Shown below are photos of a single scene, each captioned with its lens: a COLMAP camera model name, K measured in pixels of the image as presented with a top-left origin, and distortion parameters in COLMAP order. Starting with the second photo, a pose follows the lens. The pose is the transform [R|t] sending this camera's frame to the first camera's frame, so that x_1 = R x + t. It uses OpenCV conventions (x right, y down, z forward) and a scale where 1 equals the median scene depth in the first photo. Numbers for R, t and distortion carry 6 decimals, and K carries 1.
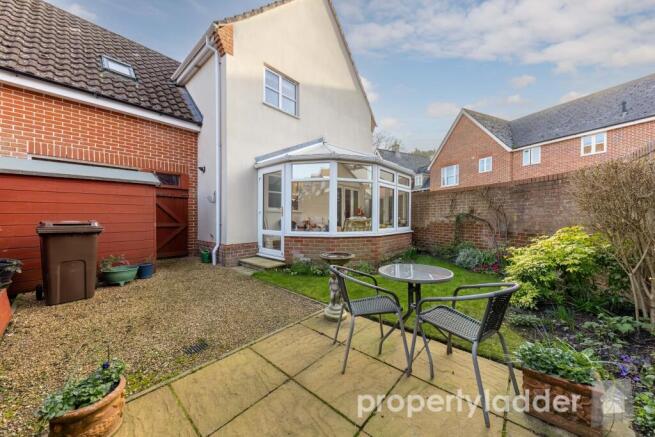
lens RADIAL K [[226.9, 0, 331.4], [0, 226.9, 216.6], [0, 0, 1]] dist [0.002404, -0.000010]
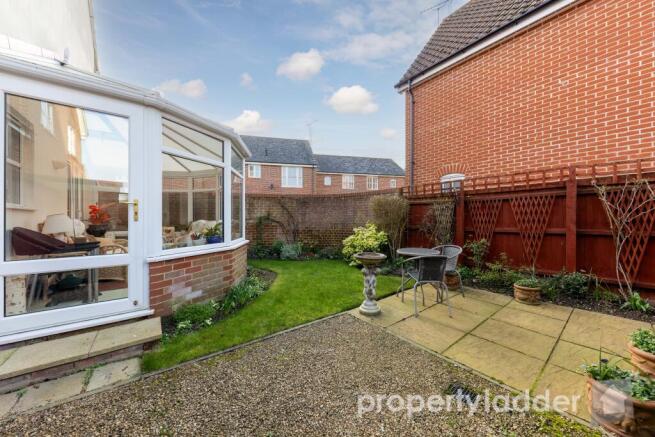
lens RADIAL K [[226.9, 0, 330.4], [0, 226.9, 220.3], [0, 0, 1]] dist [0.002404, -0.000010]
pose [[0.194128, -0.009496, 0.980930, -0.839681], [0.002173, 0.999955, 0.009250, -0.006205], [-0.980974, 0.000336, 0.194140, 0.759126]]
